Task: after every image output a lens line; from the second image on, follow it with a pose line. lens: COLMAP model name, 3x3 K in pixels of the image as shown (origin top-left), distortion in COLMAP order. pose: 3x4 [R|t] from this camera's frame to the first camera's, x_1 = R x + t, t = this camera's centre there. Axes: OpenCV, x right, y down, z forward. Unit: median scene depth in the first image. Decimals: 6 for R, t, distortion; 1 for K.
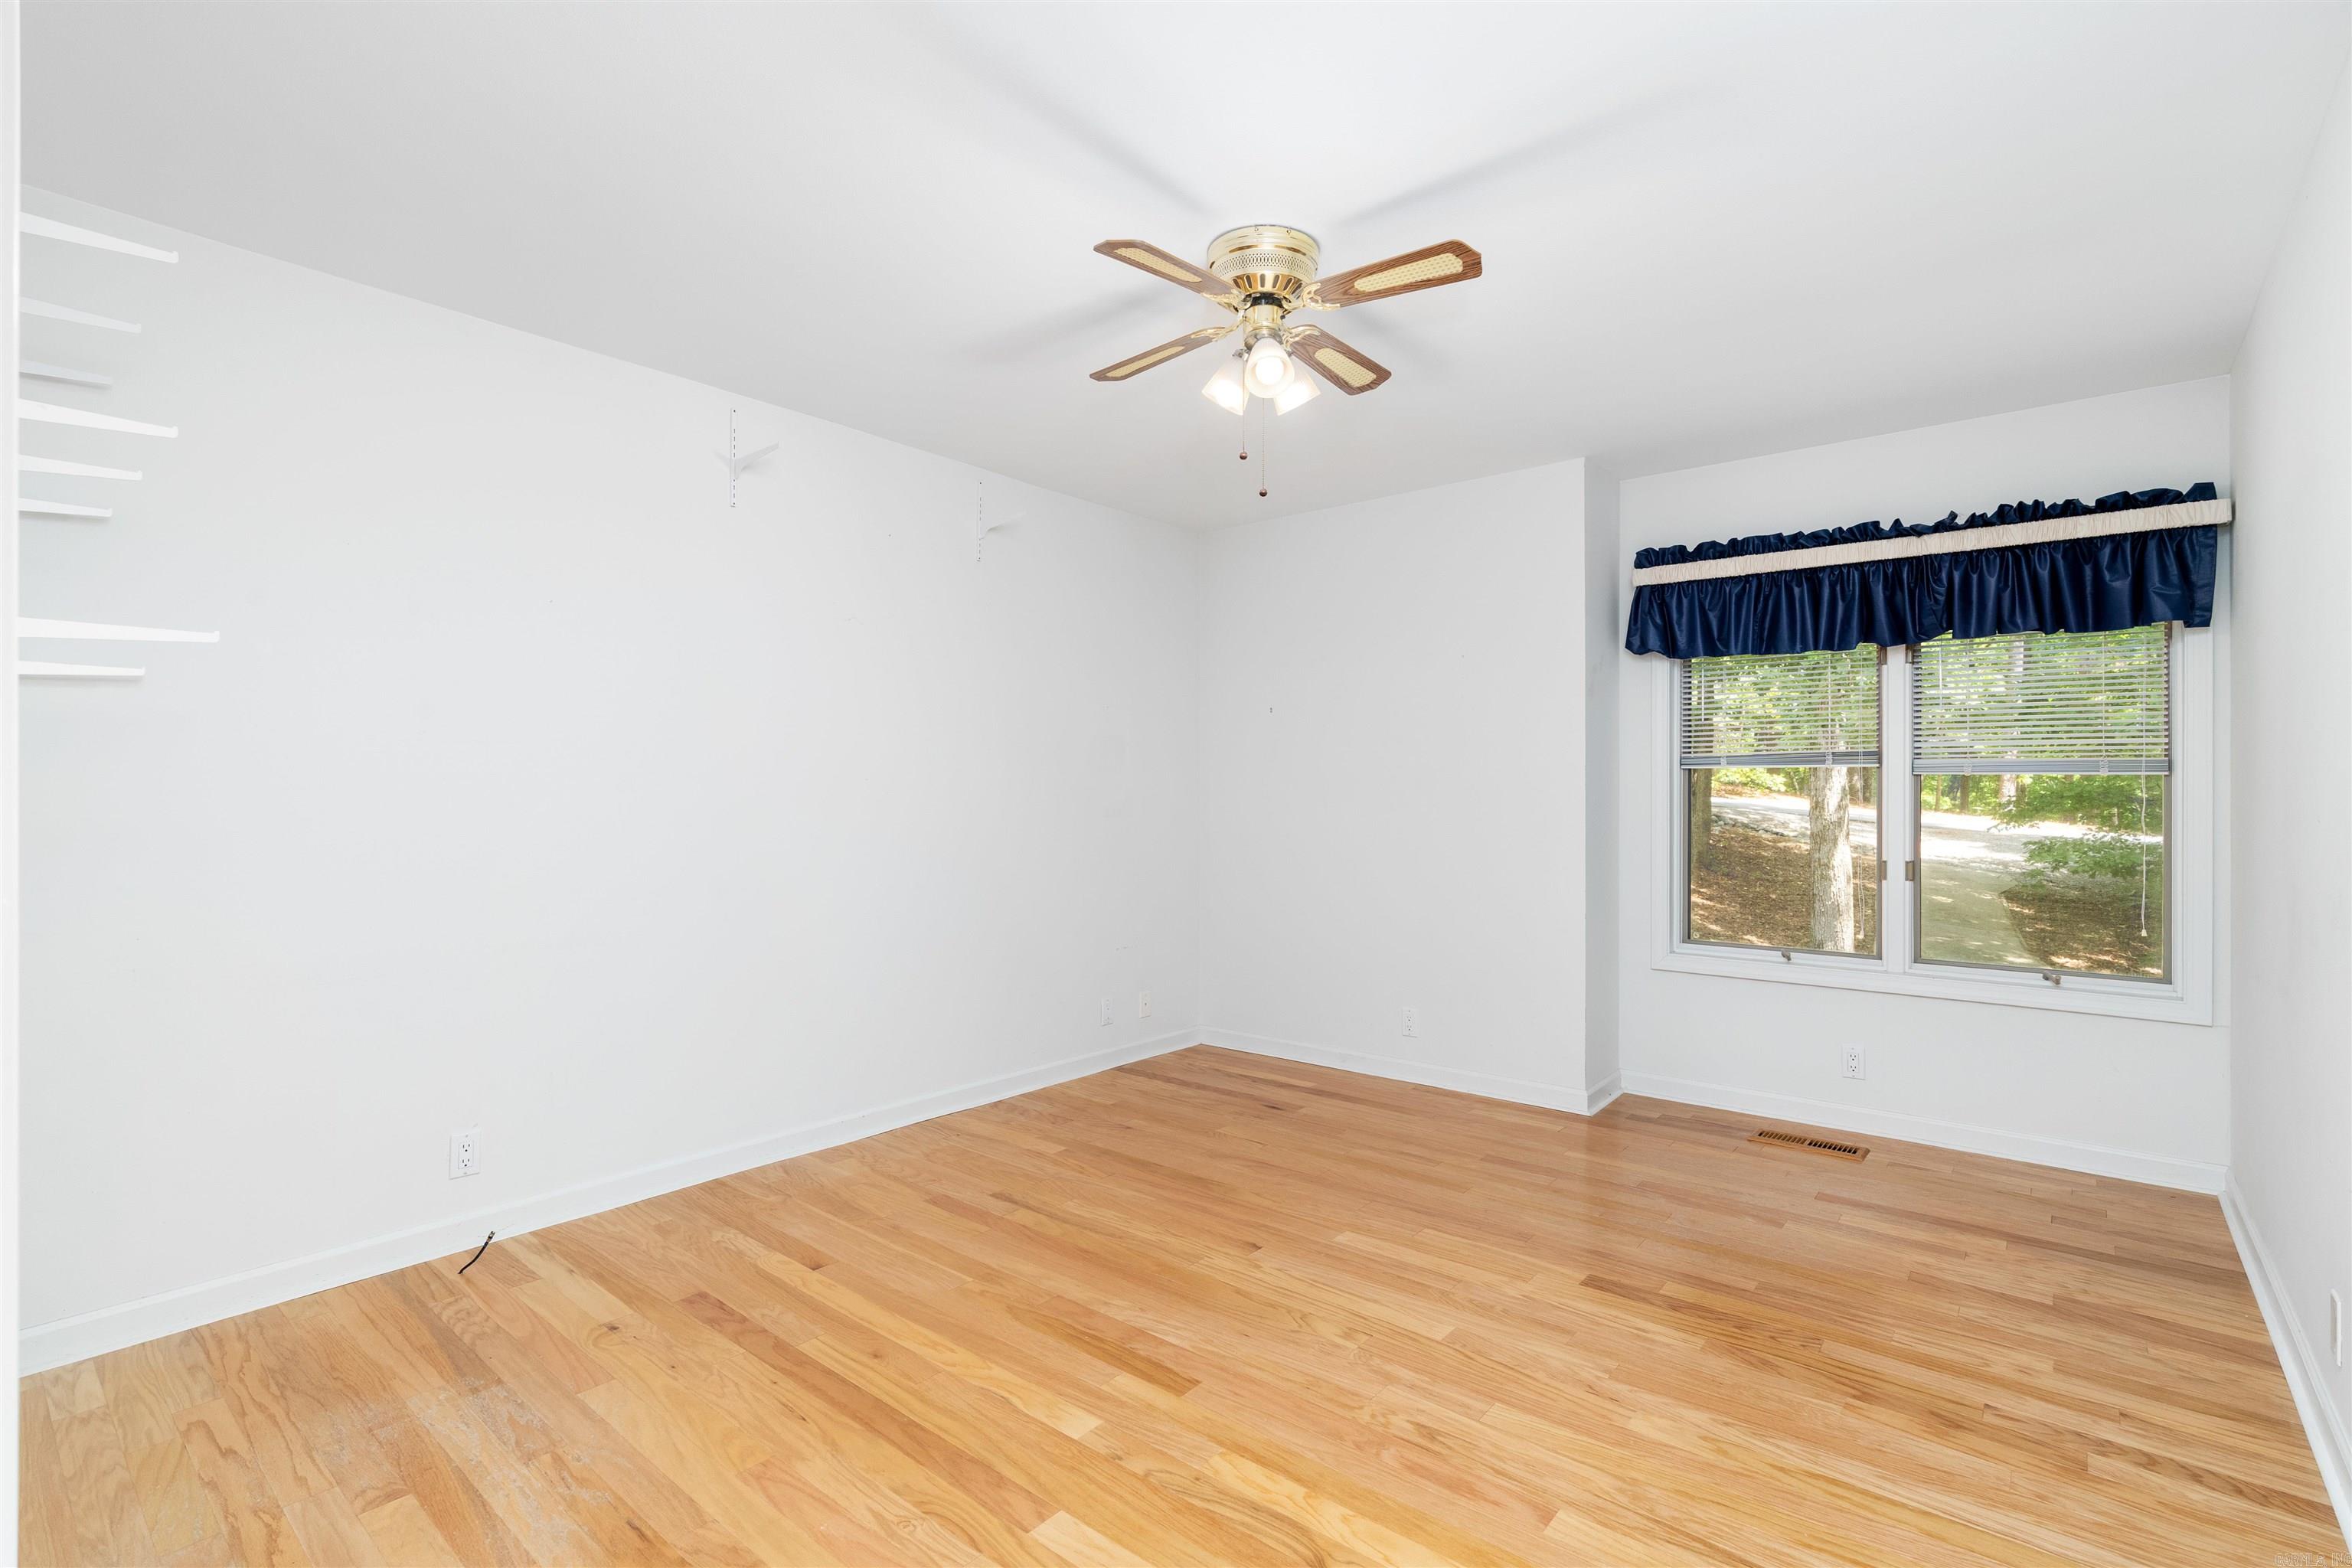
lens RADIAL K [[1081.5, 0, 1176.6], [0, 1081.5, 788.0], [0, 0, 1]] dist [-0.011574, 0.002521]
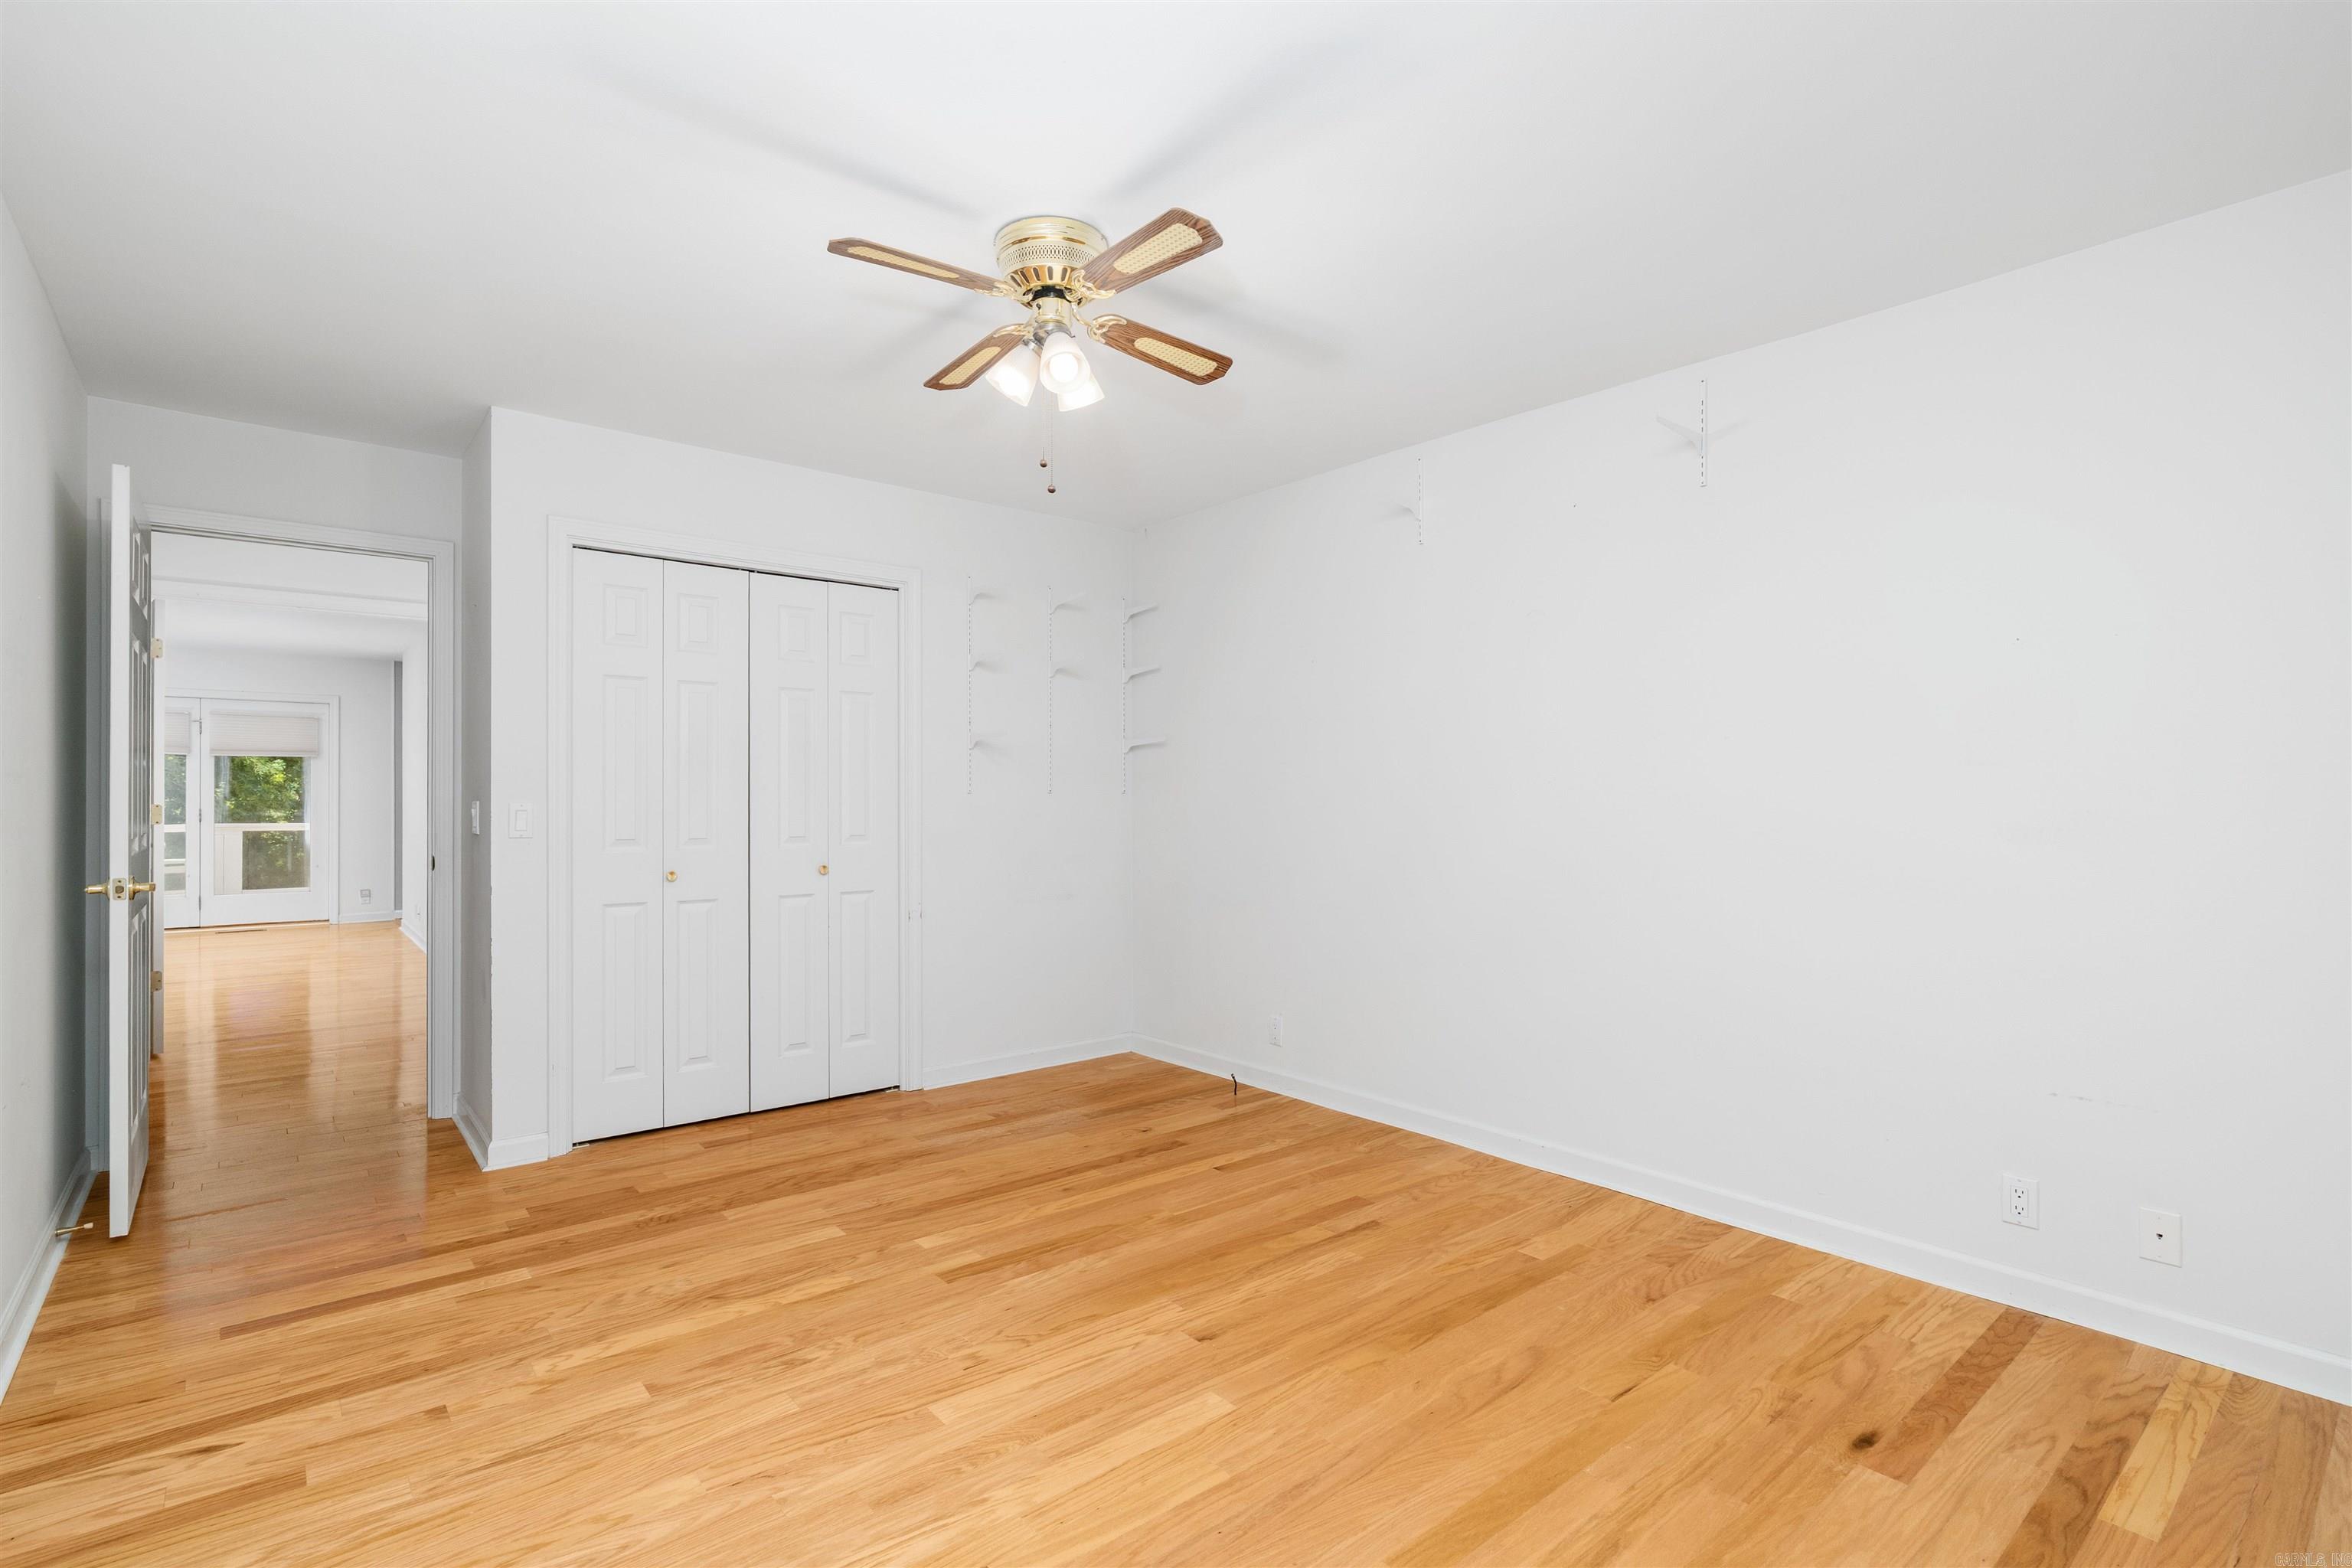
lens RADIAL K [[1081.5, 0, 1174.1], [0, 1081.5, 792.8], [0, 0, 1]] dist [-0.011574, 0.002521]
pose [[-0.166045, -0.004249, -0.986109, 0.929029], [0.000709, 0.999990, -0.004428, 0.002747], [0.986118, -0.001434, -0.166041, 1.142577]]
